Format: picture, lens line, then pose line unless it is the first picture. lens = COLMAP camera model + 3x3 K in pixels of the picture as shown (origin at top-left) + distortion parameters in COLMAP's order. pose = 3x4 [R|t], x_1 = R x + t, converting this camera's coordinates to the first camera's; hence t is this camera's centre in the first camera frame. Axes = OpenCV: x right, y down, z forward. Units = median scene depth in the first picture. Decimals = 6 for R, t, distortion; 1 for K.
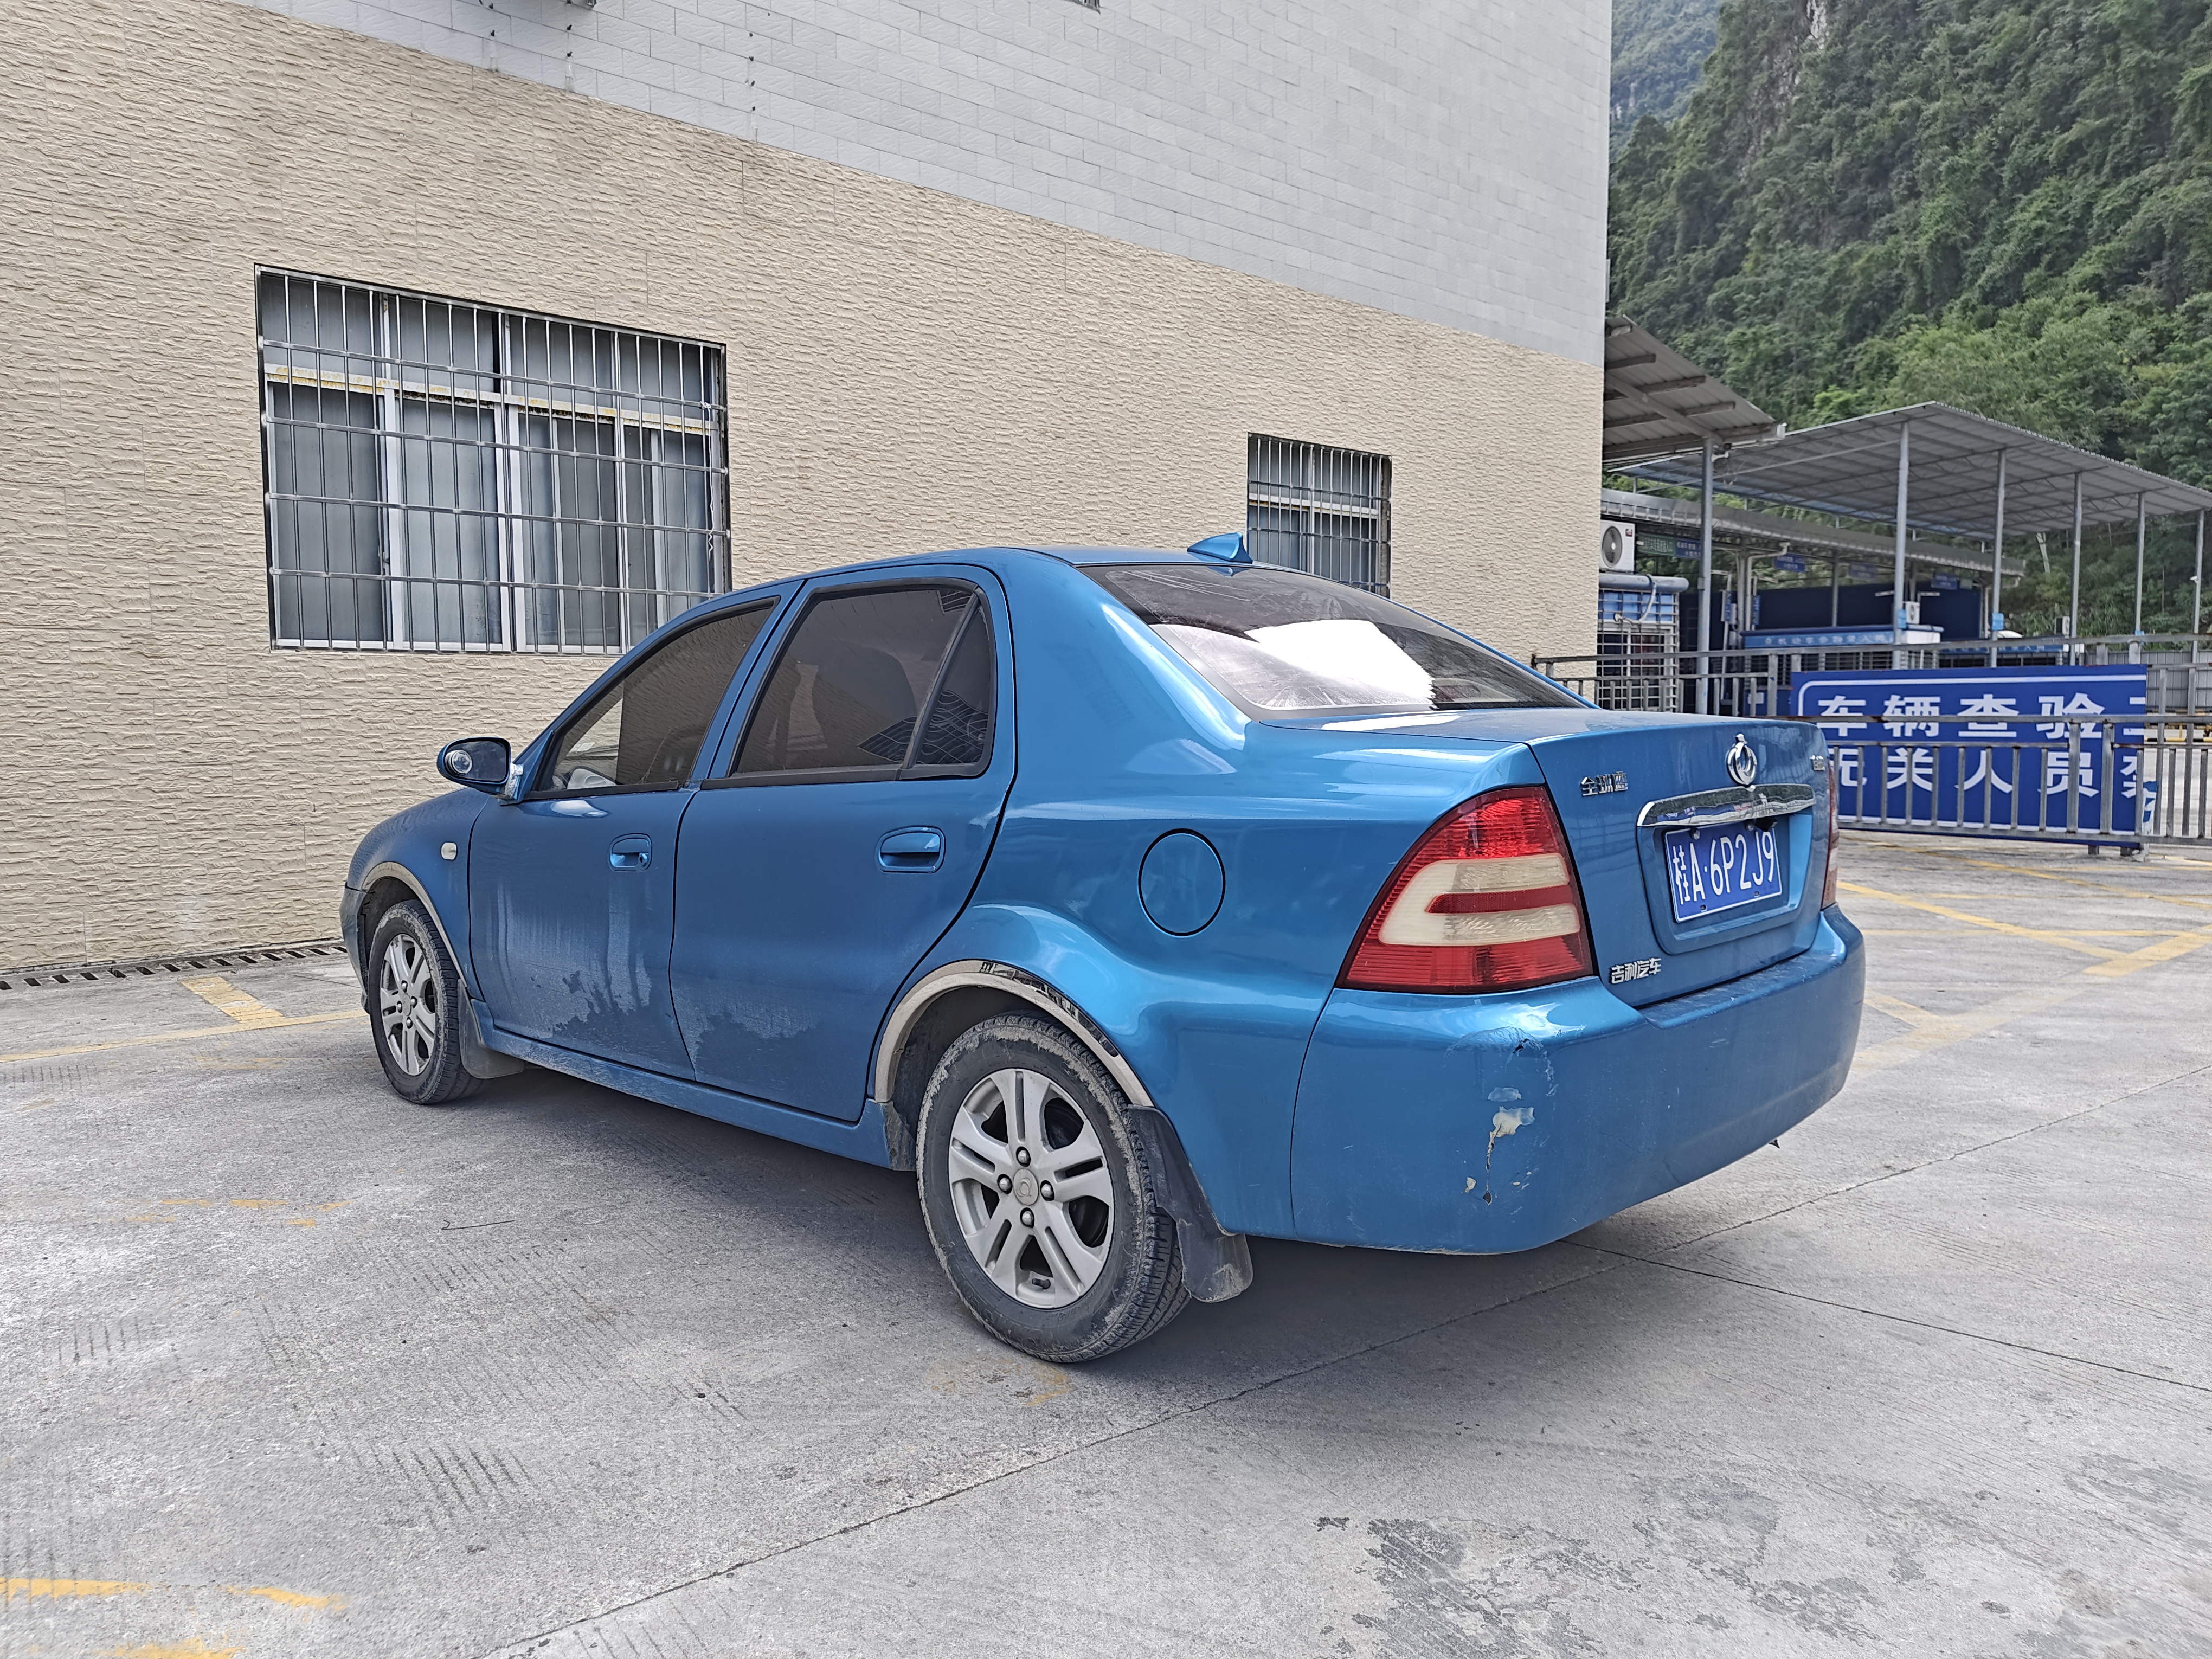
lens RADIAL K [[1540.1, 0, 1085.2], [0, 1540.1, 825.1], [0, 0, 1]] dist [0.028443, -0.030629]
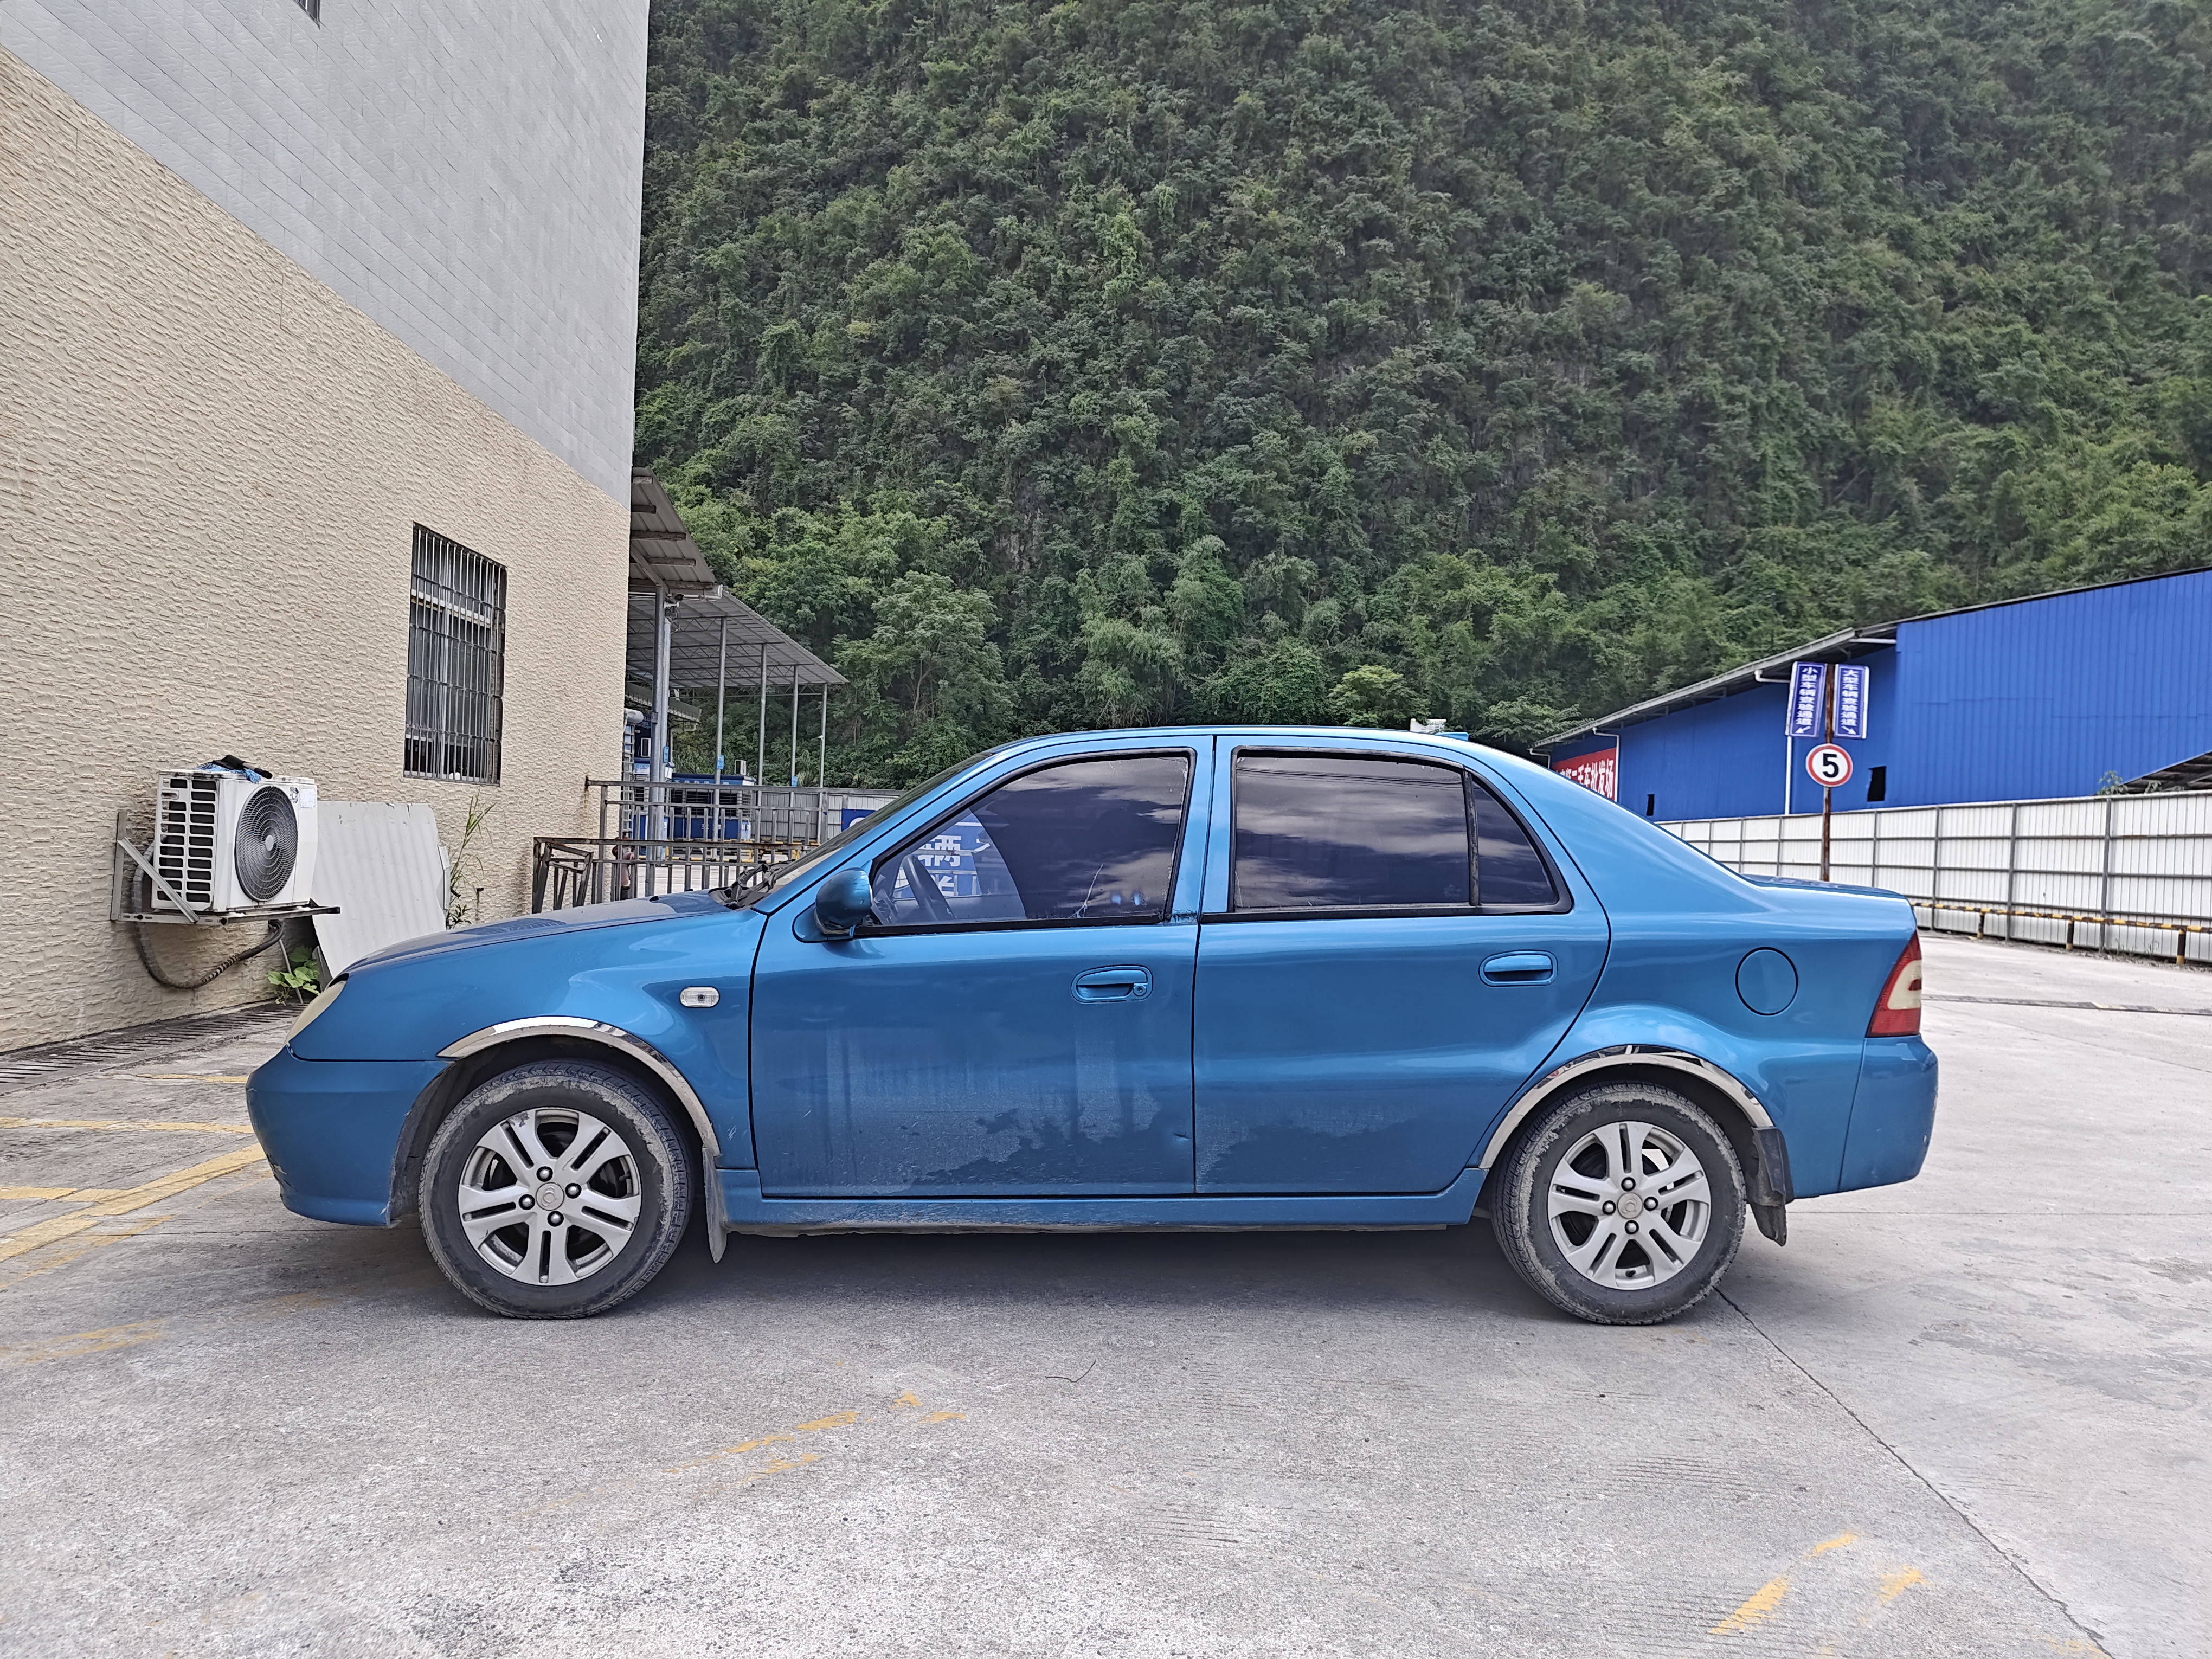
lens RADIAL K [[1526.2, 0, 1106.5], [0, 1526.2, 885.9], [0, 0, 1]] dist [0.012464, -0.020049]
pose [[0.650955, 0.009378, 0.759058, -0.498104], [0.017277, 0.999482, -0.027166, -0.009298], [-0.758919, 0.030798, 0.650456, 0.158619]]
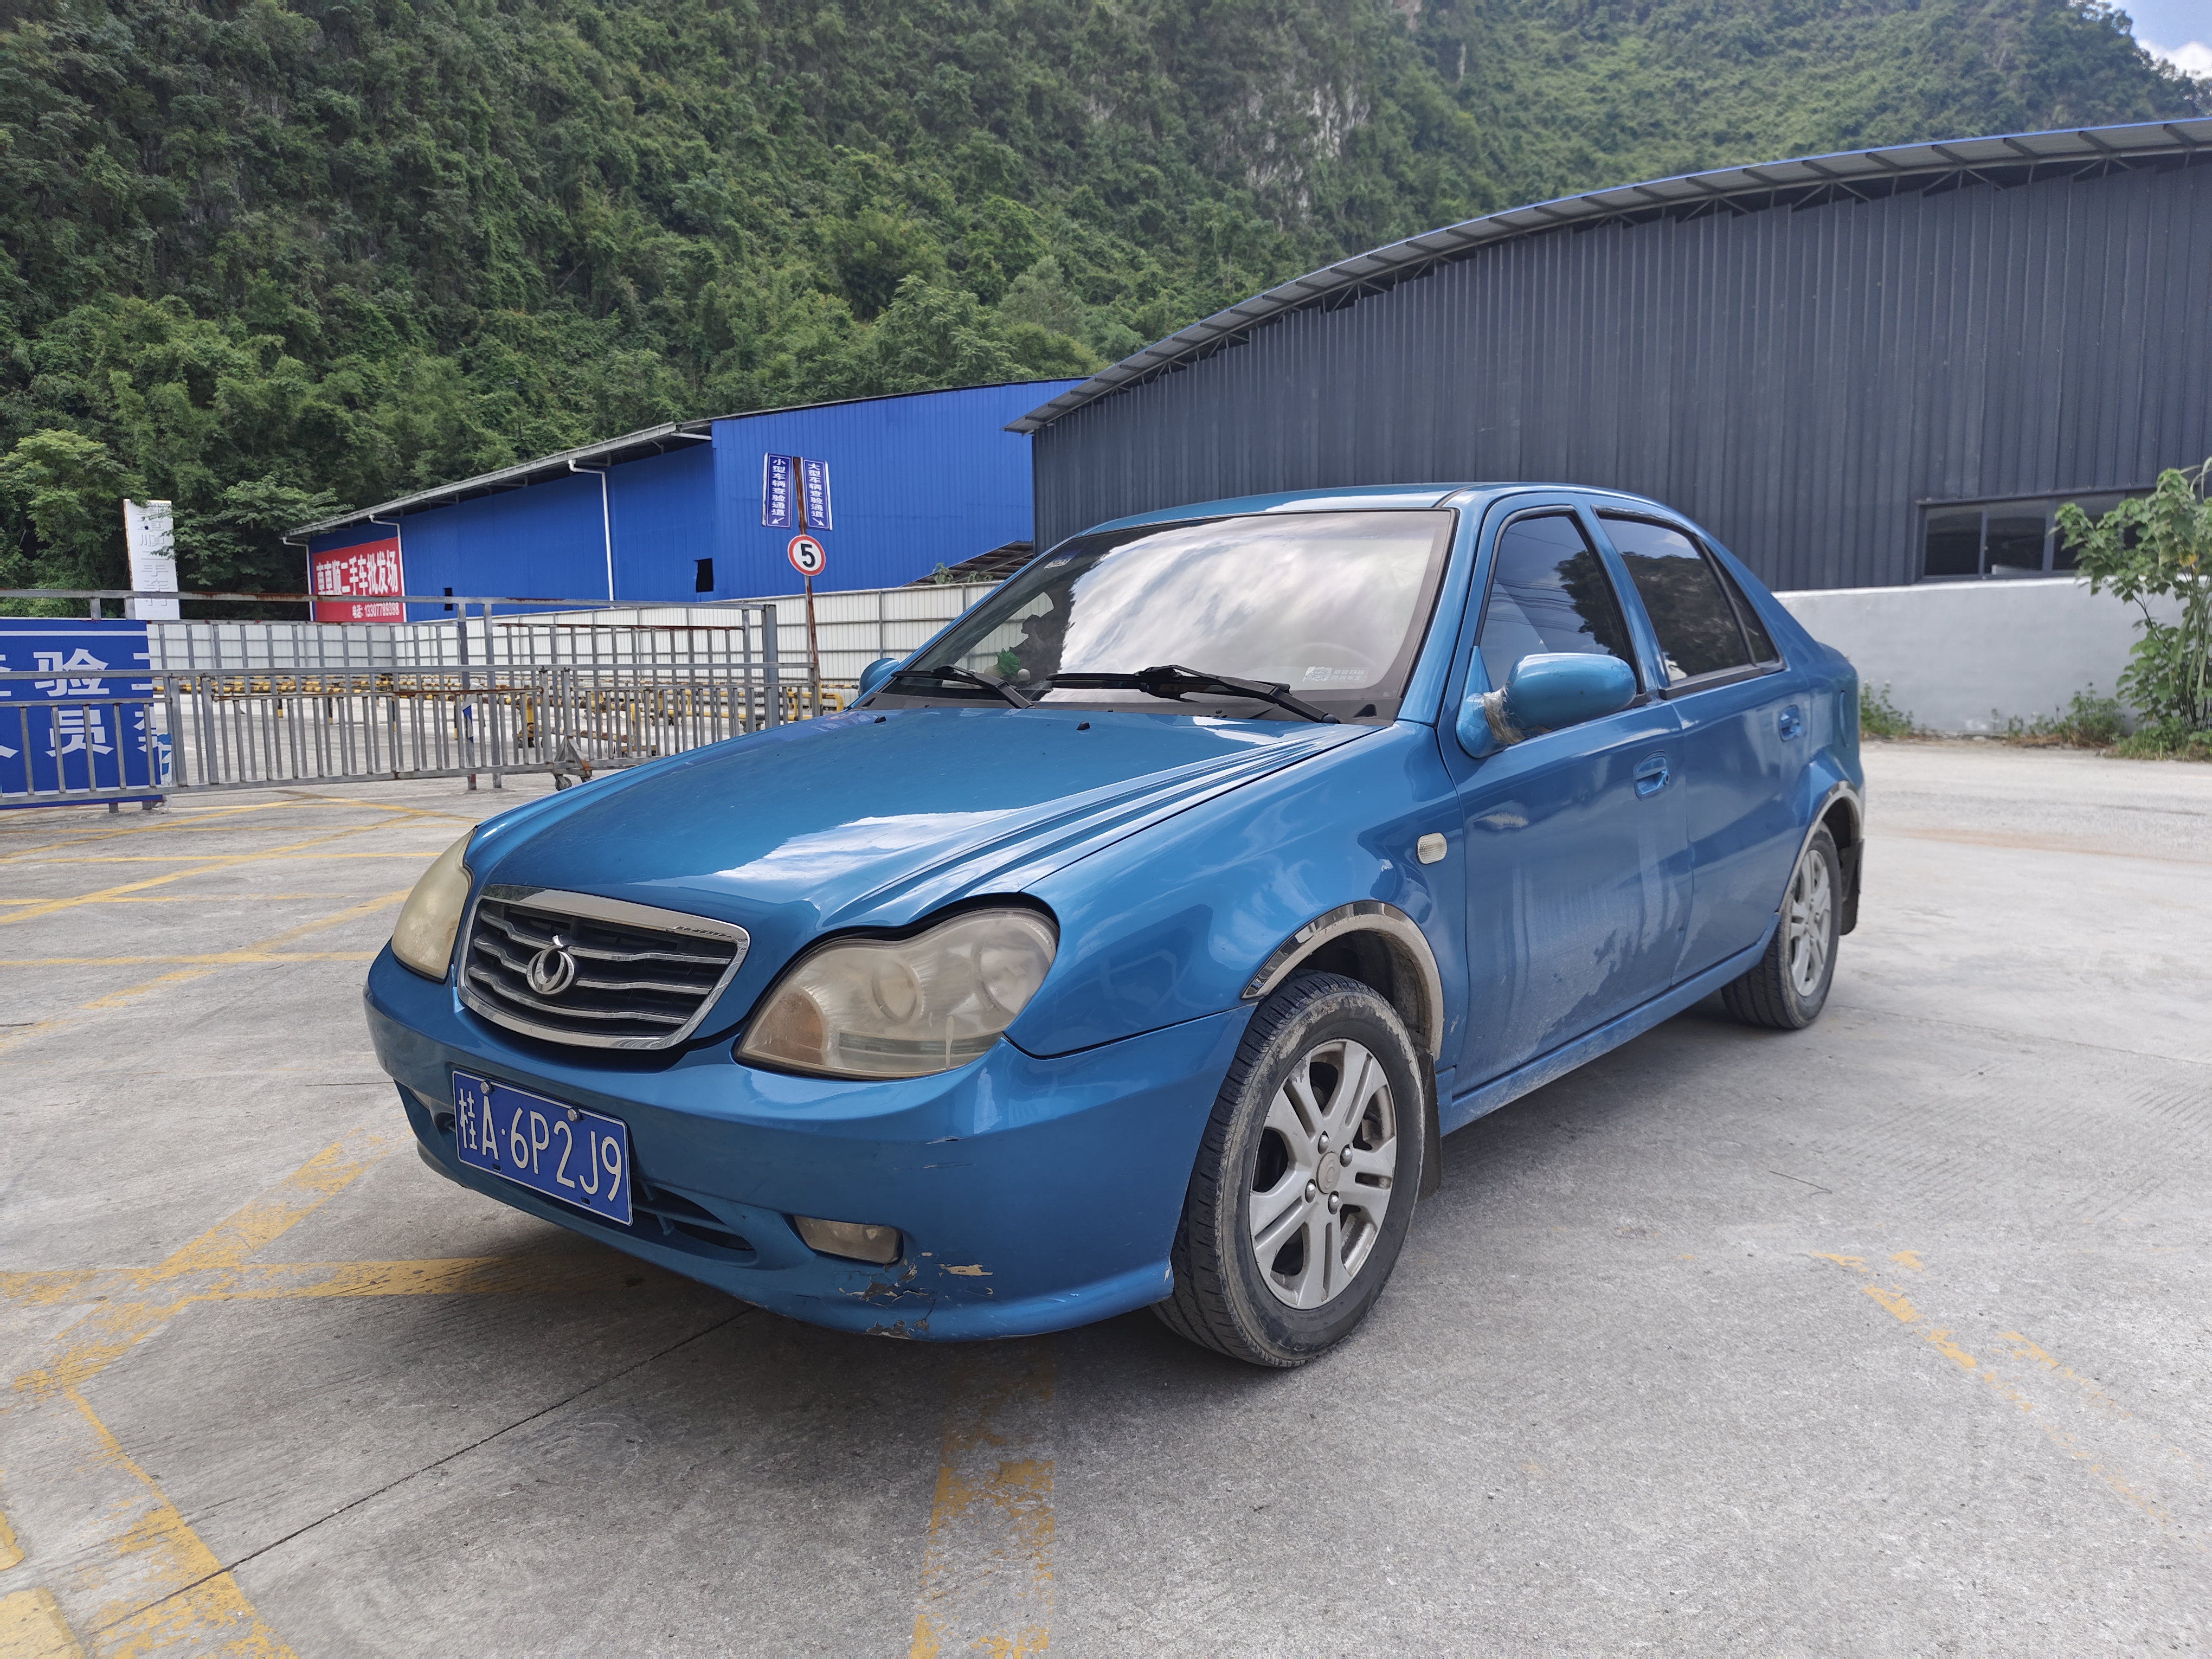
lens RADIAL K [[1525.6, 0, 1105.0], [0, 1525.6, 860.4], [0, 0, 1]] dist [0.008135, -0.008061]
pose [[-0.082467, -0.123907, 0.988861, -0.547373], [0.084305, 0.987817, 0.130807, -0.036810], [-0.993022, 0.094153, -0.071016, 0.648353]]
